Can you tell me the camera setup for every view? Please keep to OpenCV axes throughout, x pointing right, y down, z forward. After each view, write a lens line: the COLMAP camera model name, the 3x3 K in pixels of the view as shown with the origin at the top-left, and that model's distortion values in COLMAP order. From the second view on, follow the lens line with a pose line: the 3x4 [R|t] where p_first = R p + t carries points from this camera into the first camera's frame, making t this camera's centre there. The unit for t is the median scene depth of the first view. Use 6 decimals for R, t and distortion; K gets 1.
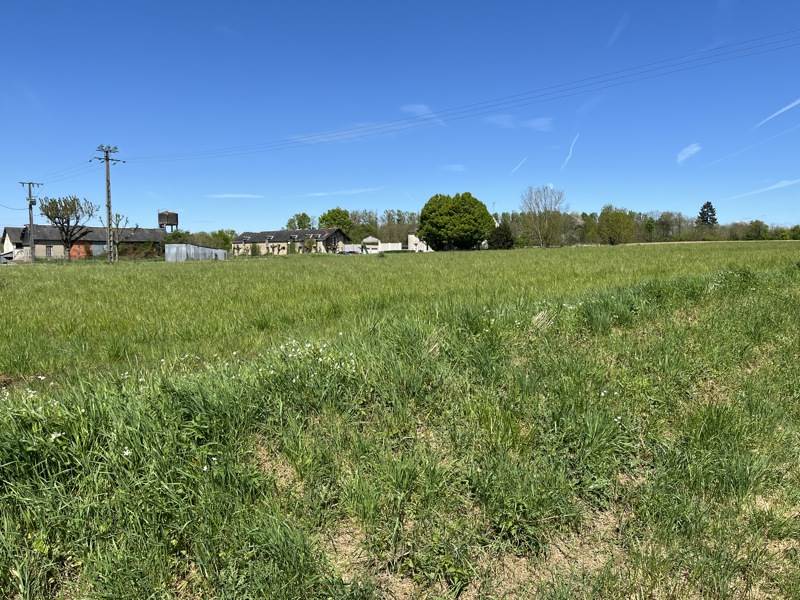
lens RADIAL K [[603.8, 0, 399.5], [0, 603.8, 331.4], [0, 0, 1]] dist [0.066295, -0.086296]
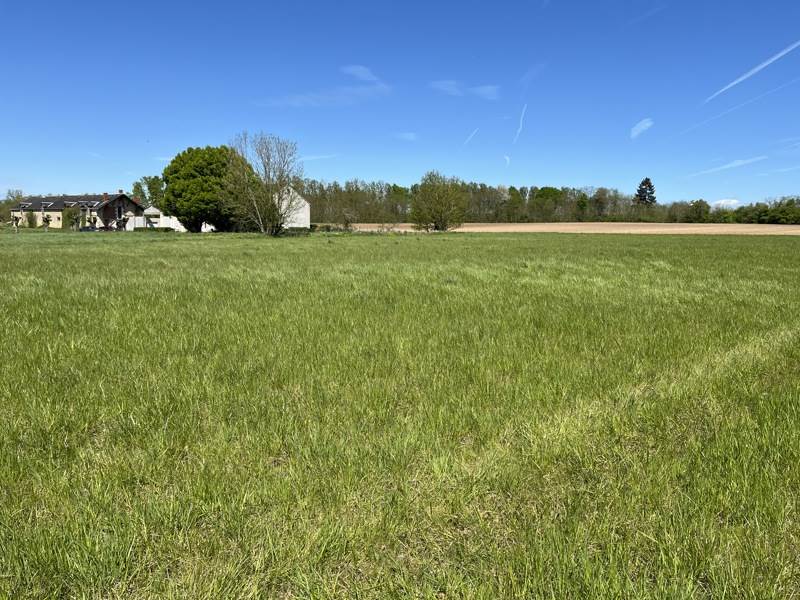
lens RADIAL K [[621.6, 0, 400.0], [0, 621.6, 300.0], [0, 0, 1]] dist [0.070975, -0.111489]
pose [[0.997986, 0.015991, 0.061379, 0.082970], [-0.015459, 0.999839, -0.009126, -0.016418], [-0.061515, 0.008159, 0.998073, 0.089064]]
